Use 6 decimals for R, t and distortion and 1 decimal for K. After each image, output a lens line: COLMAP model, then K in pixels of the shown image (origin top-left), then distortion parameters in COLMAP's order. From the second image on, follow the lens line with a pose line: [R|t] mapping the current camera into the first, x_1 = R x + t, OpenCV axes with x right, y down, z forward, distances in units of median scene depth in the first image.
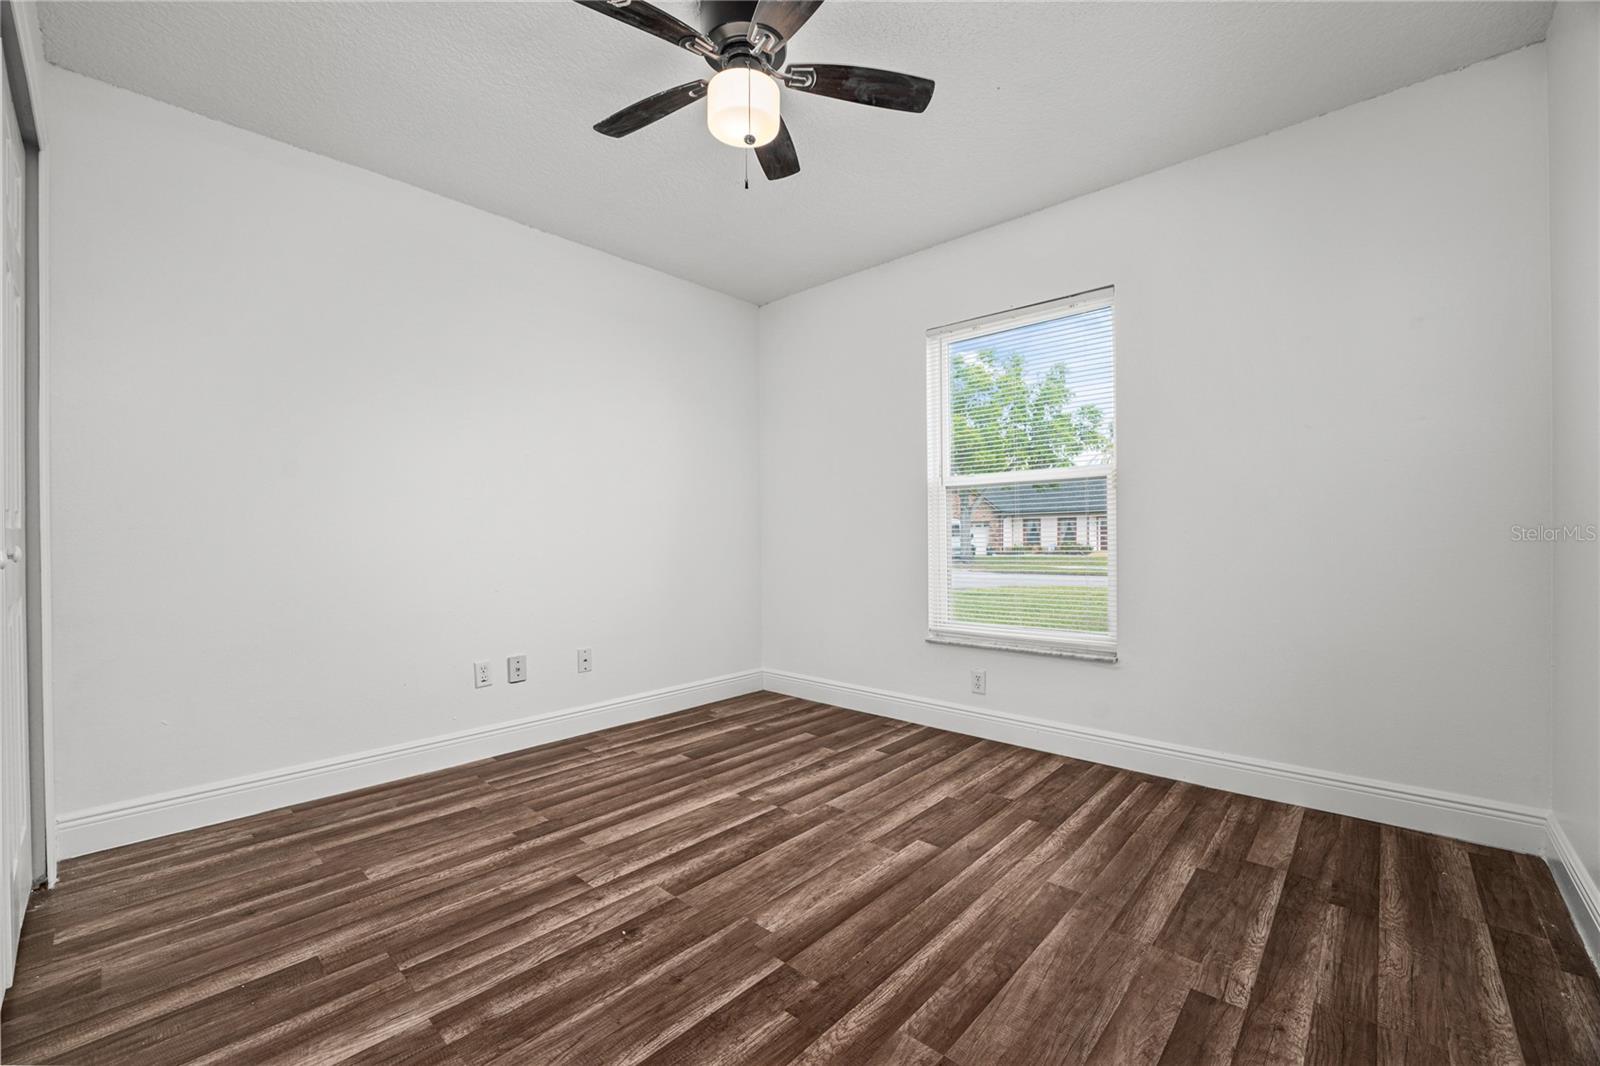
lens RADIAL K [[652.8, 0, 802.1], [0, 652.8, 520.2], [0, 0, 1]] dist [-0.021320, 0.000333]
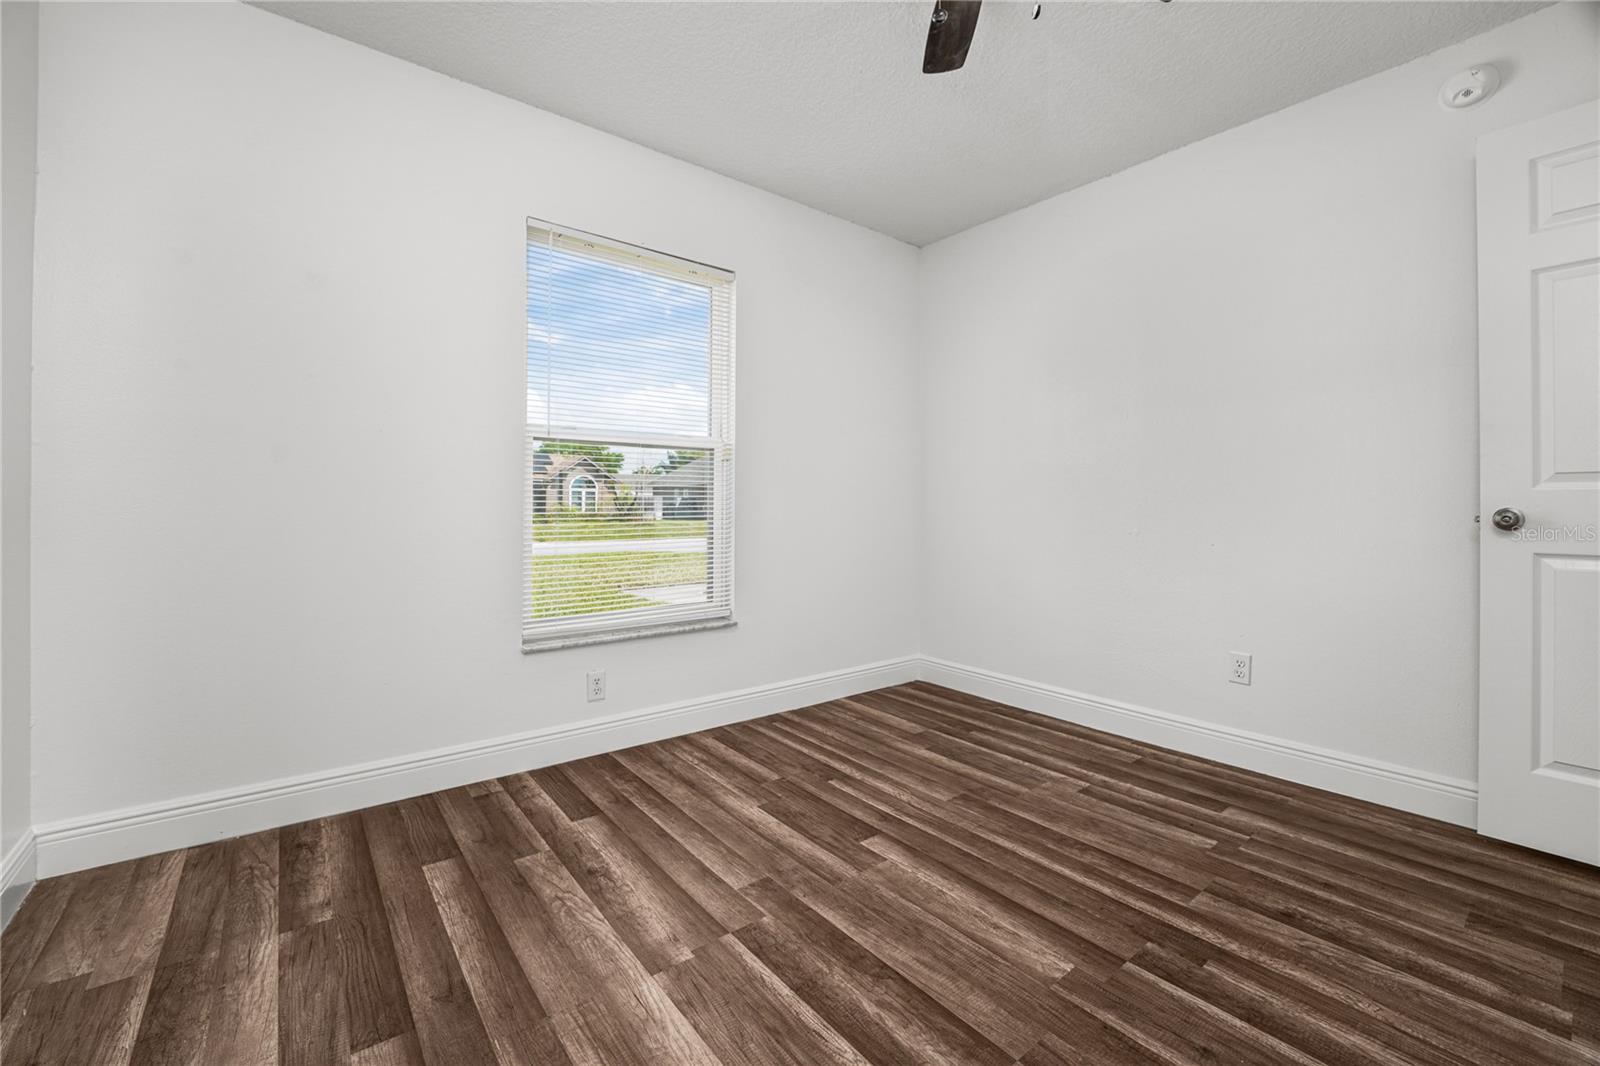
lens RADIAL K [[652.8, 0, 802.1], [0, 652.8, 520.2], [0, 0, 1]] dist [-0.021320, 0.000333]
pose [[0.160927, -0.014414, 0.986861, -0.637139], [-0.034586, 0.999197, 0.020235, 0.023588], [-0.986360, -0.037388, 0.160299, 0.837541]]
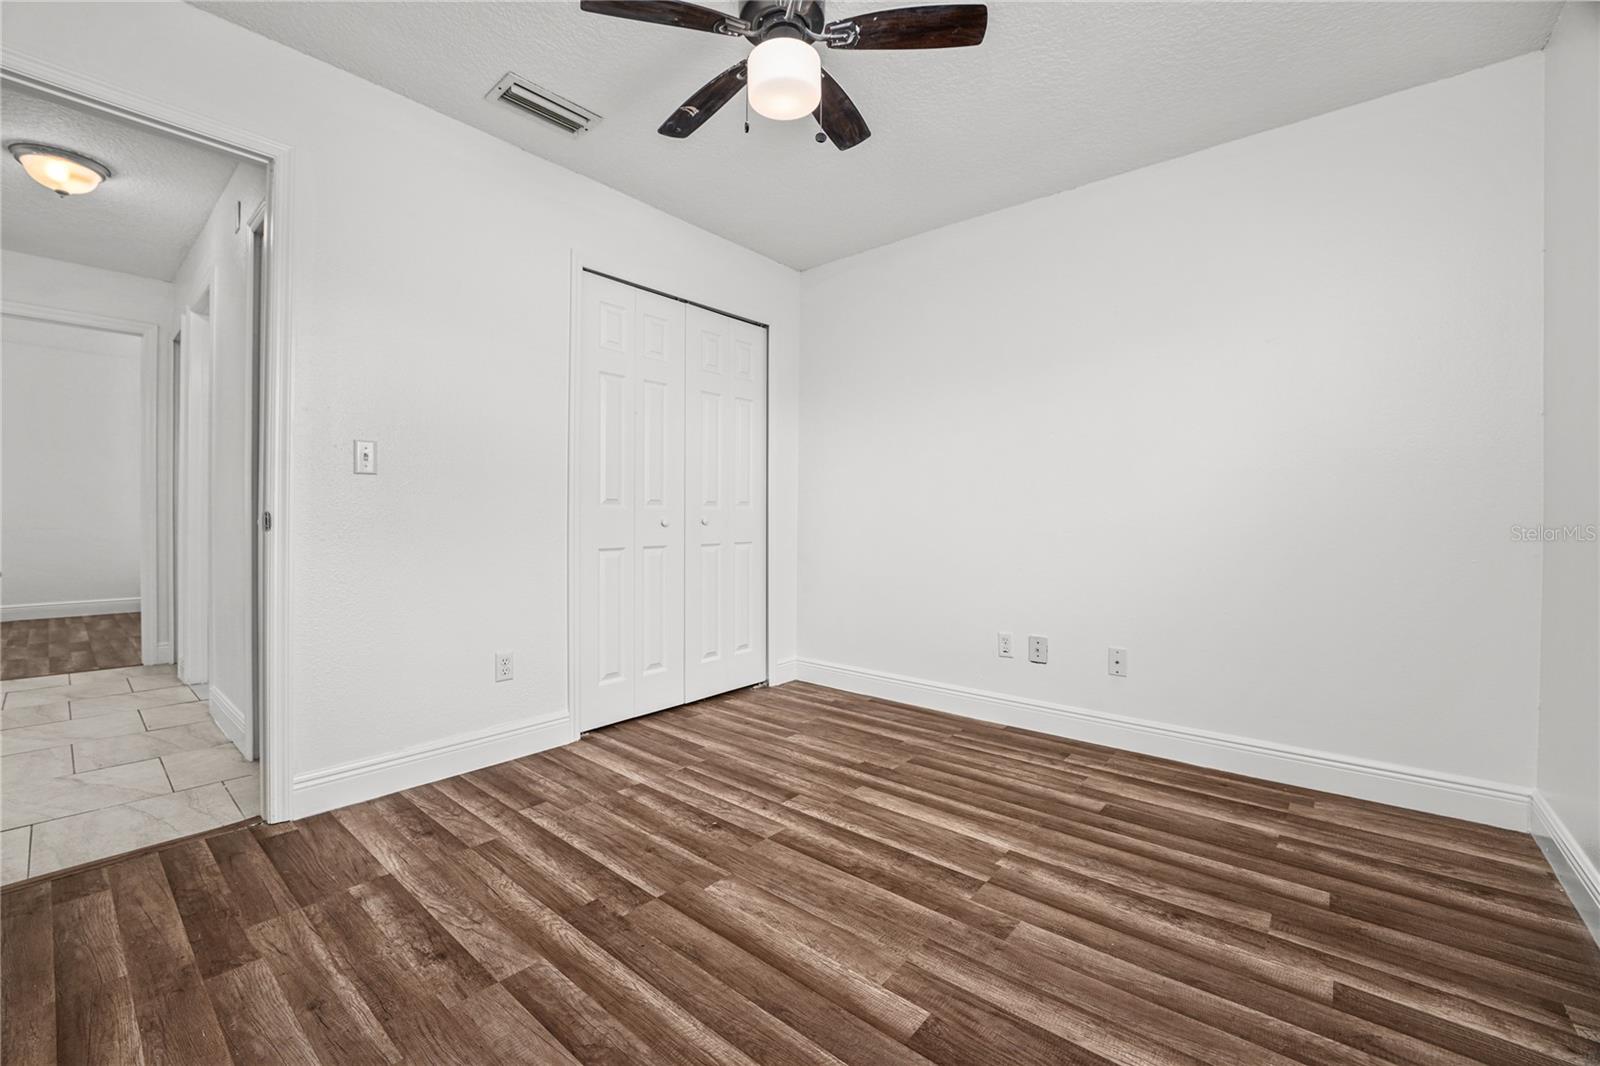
lens RADIAL K [[652.8, 0, 802.1], [0, 652.8, 520.2], [0, 0, 1]] dist [-0.021320, 0.000333]
pose [[0.041224, 0.010964, -0.999090, 0.685408], [0.018457, 0.999761, 0.011732, 0.013764], [0.998979, -0.018924, 0.041012, 0.759804]]
